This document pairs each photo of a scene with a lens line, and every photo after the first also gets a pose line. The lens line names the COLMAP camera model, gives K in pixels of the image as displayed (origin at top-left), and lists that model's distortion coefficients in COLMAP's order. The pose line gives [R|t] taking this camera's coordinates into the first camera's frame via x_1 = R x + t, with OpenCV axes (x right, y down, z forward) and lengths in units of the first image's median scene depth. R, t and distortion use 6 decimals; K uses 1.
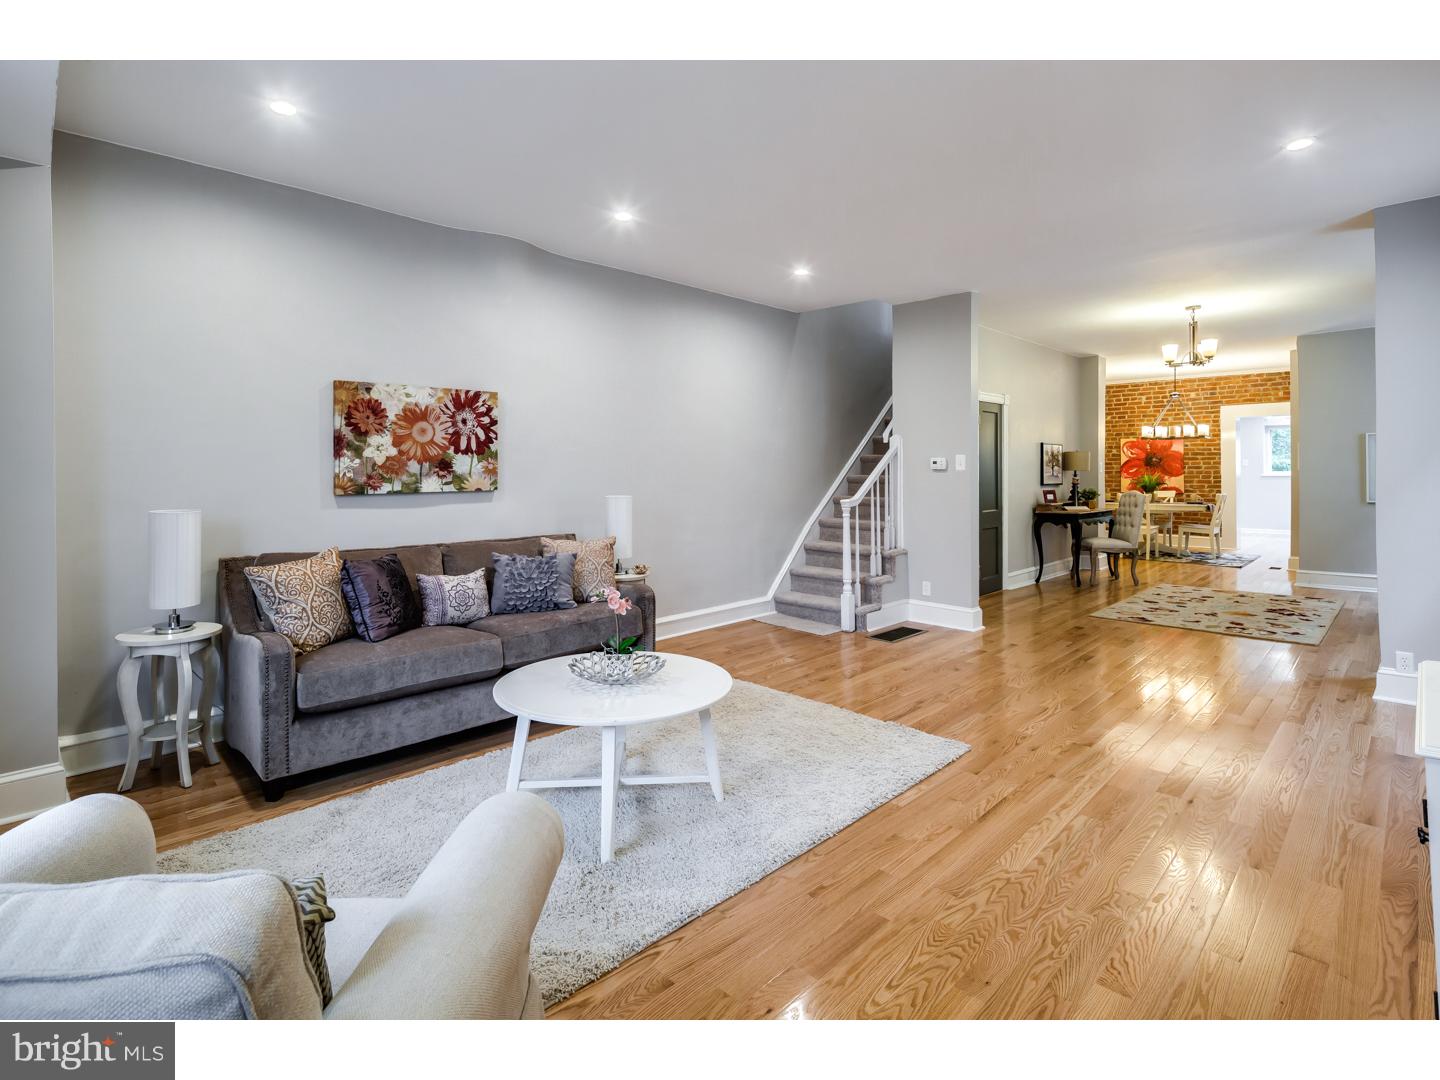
lens RADIAL K [[703.3, 0, 716.2], [0, 703.3, 534.1], [0, 0, 1]] dist [0.000396, -0.001156]
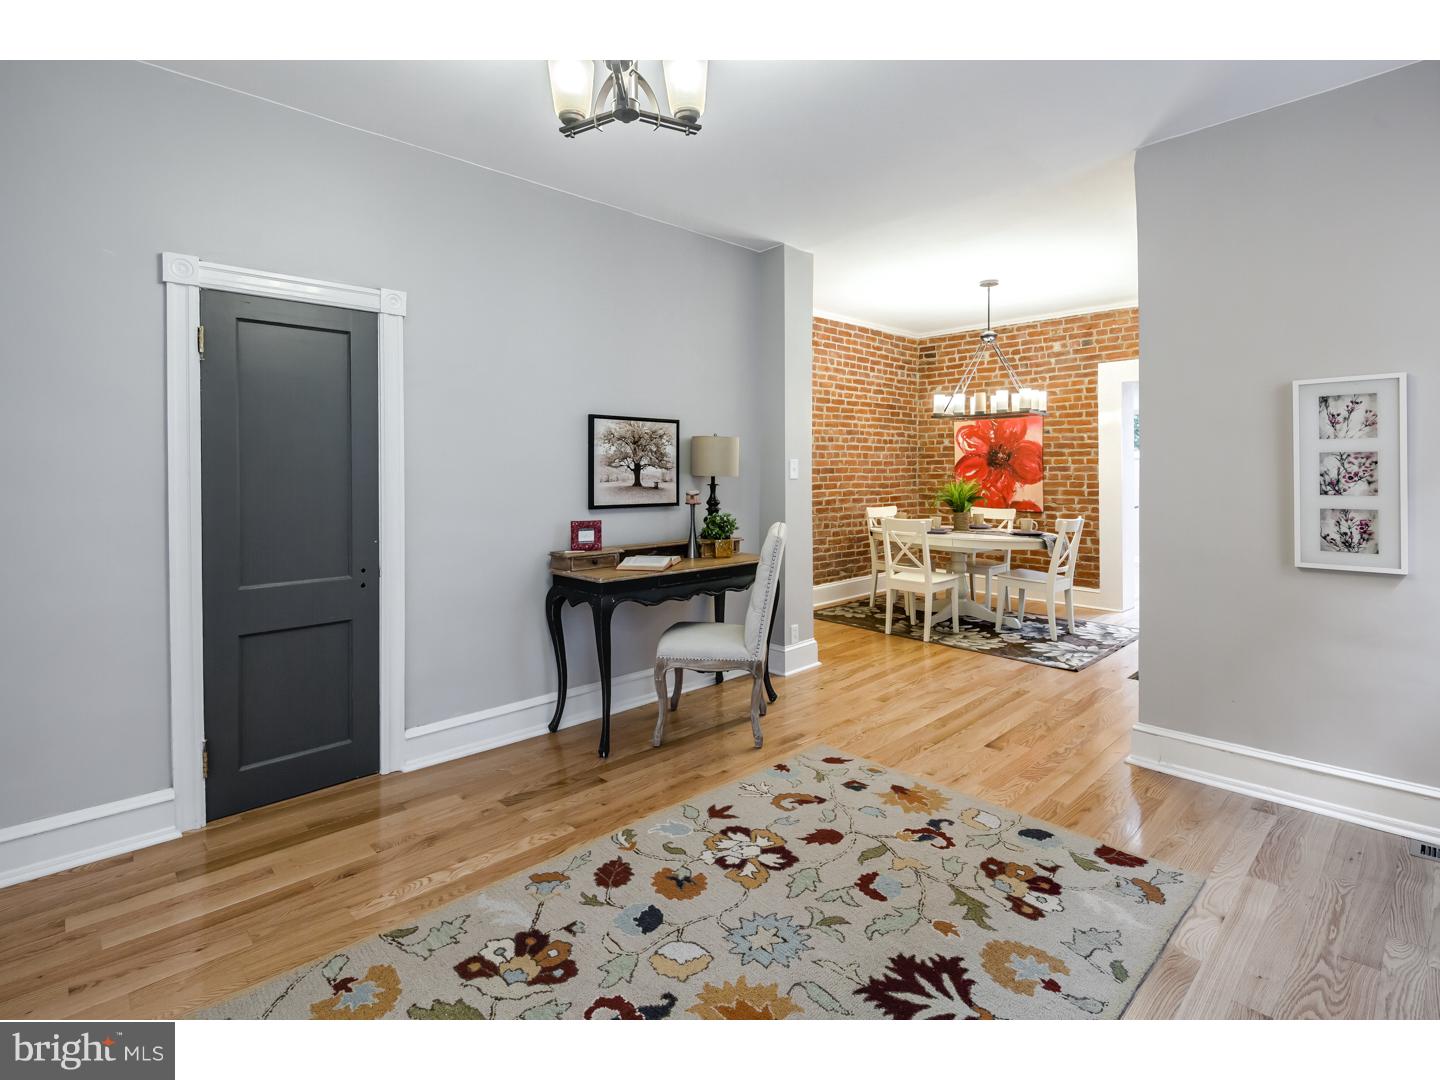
lens RADIAL K [[703.3, 0, 718.4], [0, 703.3, 526.6], [0, 0, 1]] dist [0.000396, -0.001156]
pose [[0.999717, 0.005384, -0.023183, 0.419232], [-0.005524, 0.999967, -0.005965, -0.042131], [0.023150, 0.006092, 0.999713, 0.413278]]
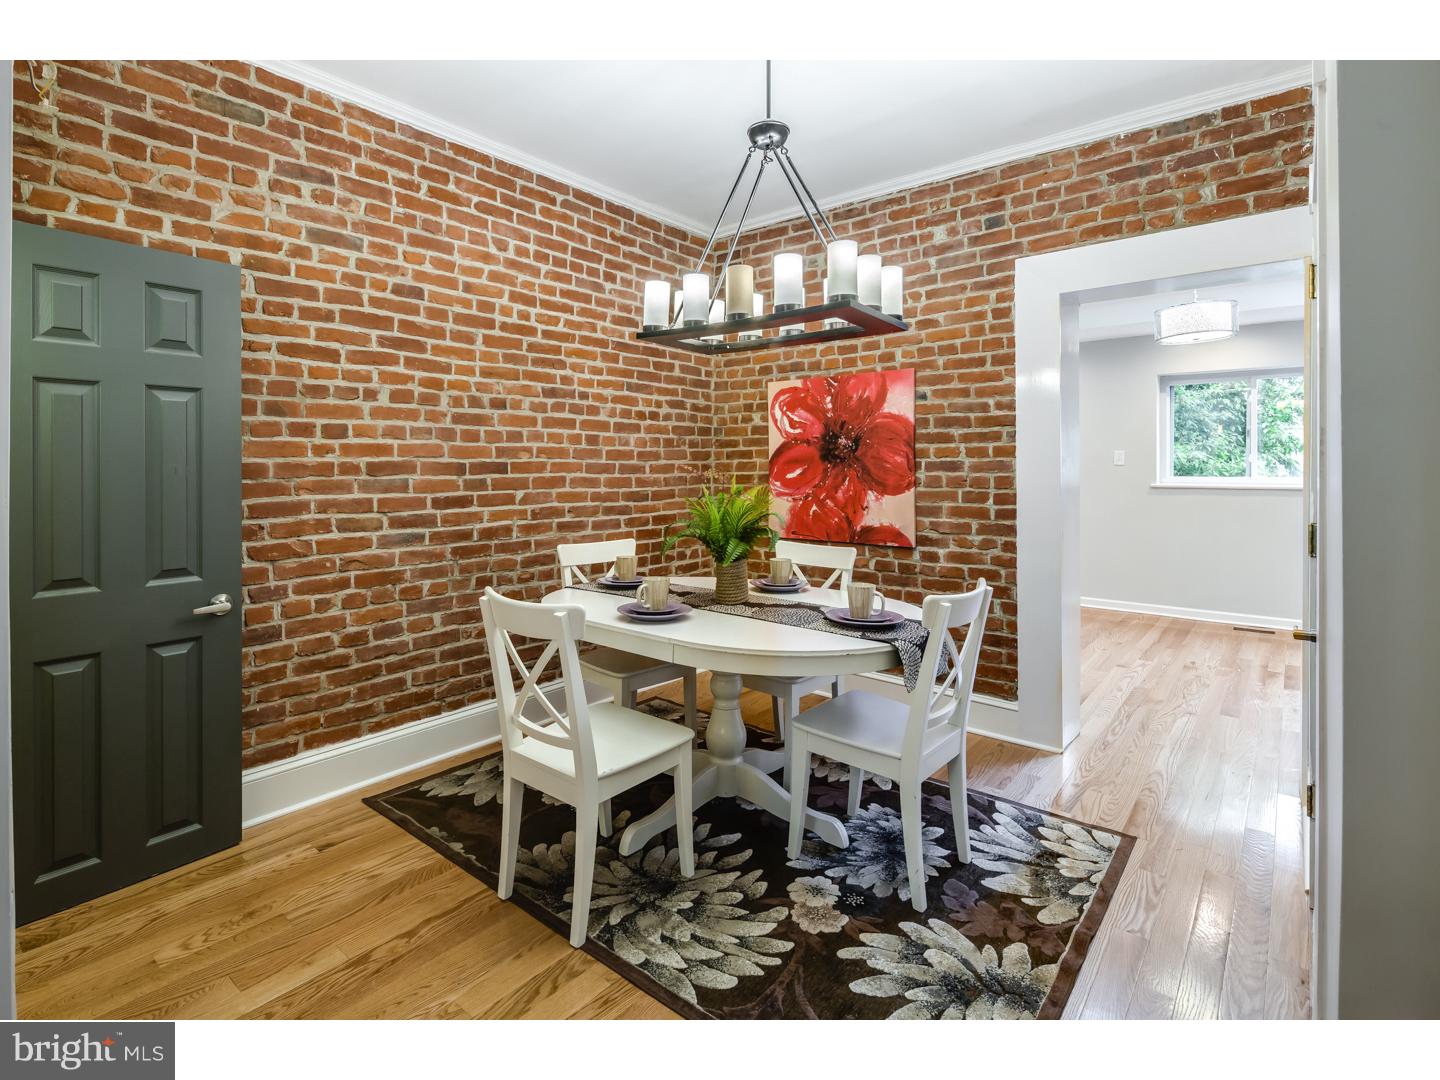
lens RADIAL K [[703.3, 0, 718.4], [0, 703.3, 537.3], [0, 0, 1]] dist [0.000396, -0.001156]
pose [[0.995303, -0.001209, 0.096803, 0.566664], [0.000291, 0.999955, 0.009496, -0.068142], [-0.096810, -0.009423, 0.995258, 0.719395]]
